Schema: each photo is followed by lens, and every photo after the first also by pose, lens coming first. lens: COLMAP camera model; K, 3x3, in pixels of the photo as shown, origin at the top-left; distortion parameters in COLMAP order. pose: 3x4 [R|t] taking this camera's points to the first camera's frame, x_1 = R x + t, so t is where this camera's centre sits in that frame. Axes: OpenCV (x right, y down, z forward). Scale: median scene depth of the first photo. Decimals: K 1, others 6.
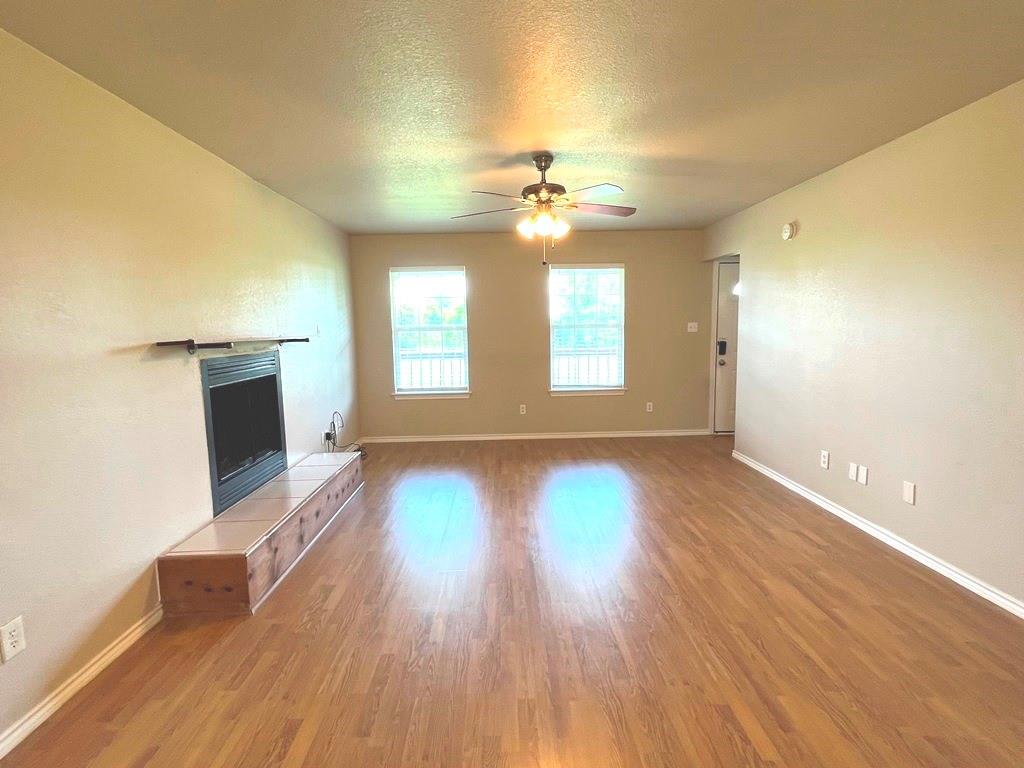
lens RADIAL K [[503.4, 0, 512.0], [0, 503.4, 384.0], [0, 0, 1]] dist [-0.000865, 0.000095]
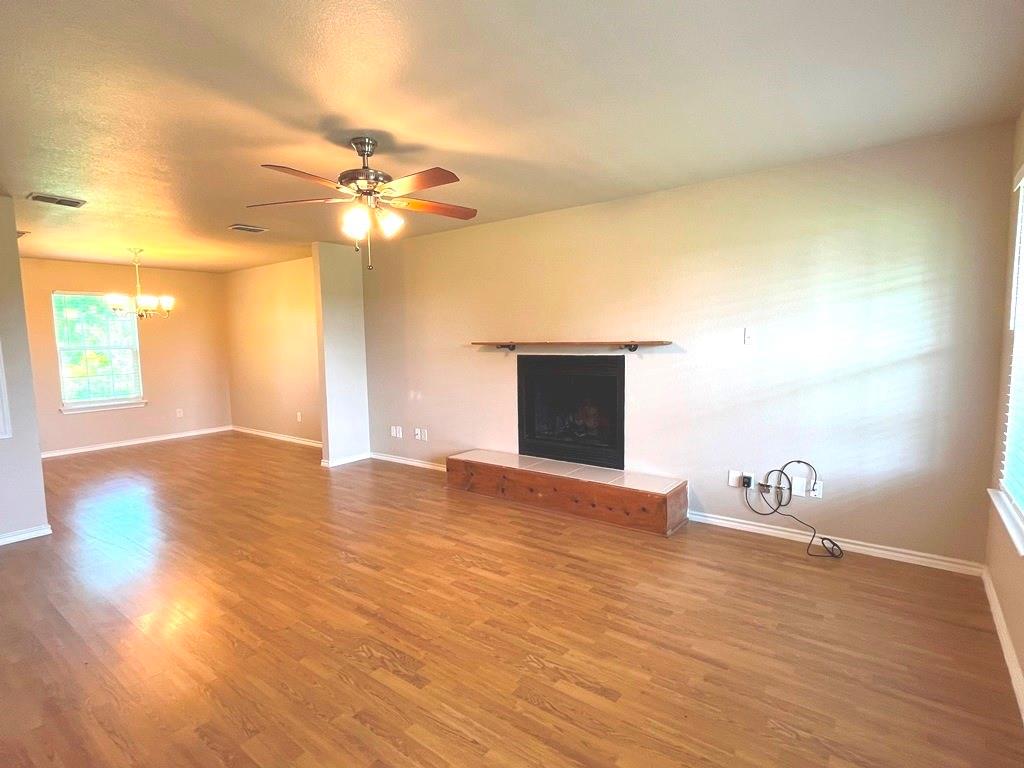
lens RADIAL K [[524.7, 0, 512.0], [0, 524.7, 384.0], [0, 0, 1]] dist [0.000672, 0.000457]
pose [[-0.617639, 0.097635, -0.780378, 0.530803], [-0.064551, 0.982623, 0.174028, -0.183635], [0.783808, 0.157861, -0.600604, 1.492194]]
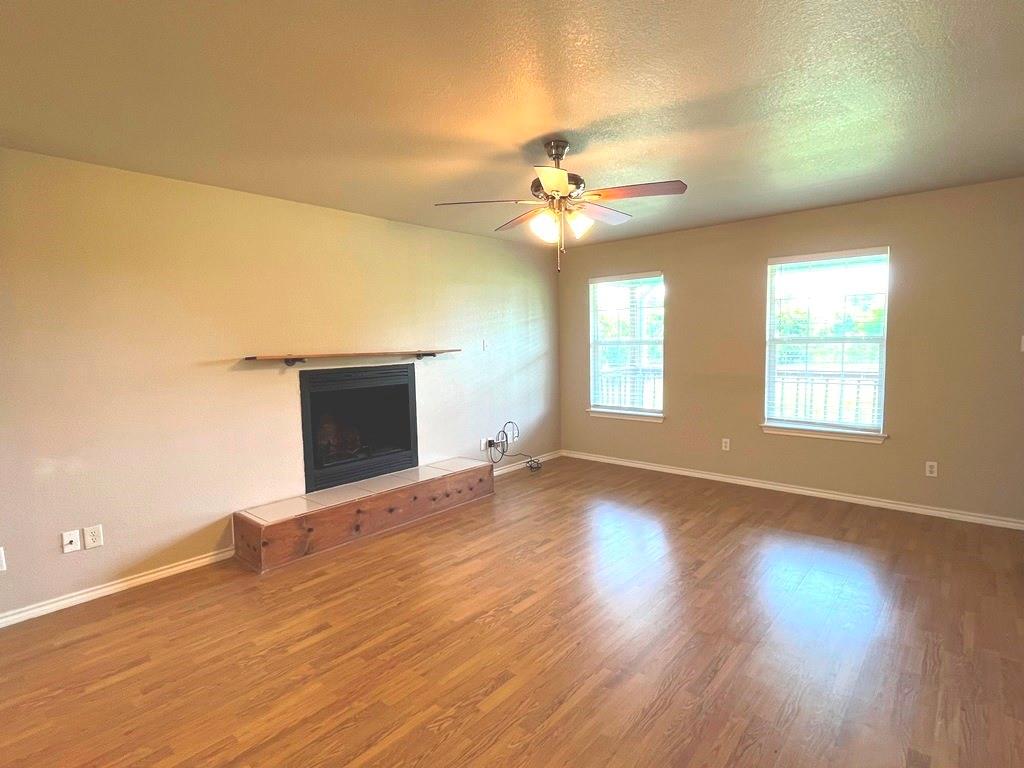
lens RADIAL K [[512.5, 0, 526.0], [0, 512.5, 383.5], [0, 0, 1]] dist [0.000387, 0.000078]
pose [[0.743858, 0.059722, -0.665664, 0.518676], [-0.070610, 0.997448, 0.010584, -0.051453], [0.664597, 0.039129, 0.746177, 0.297142]]
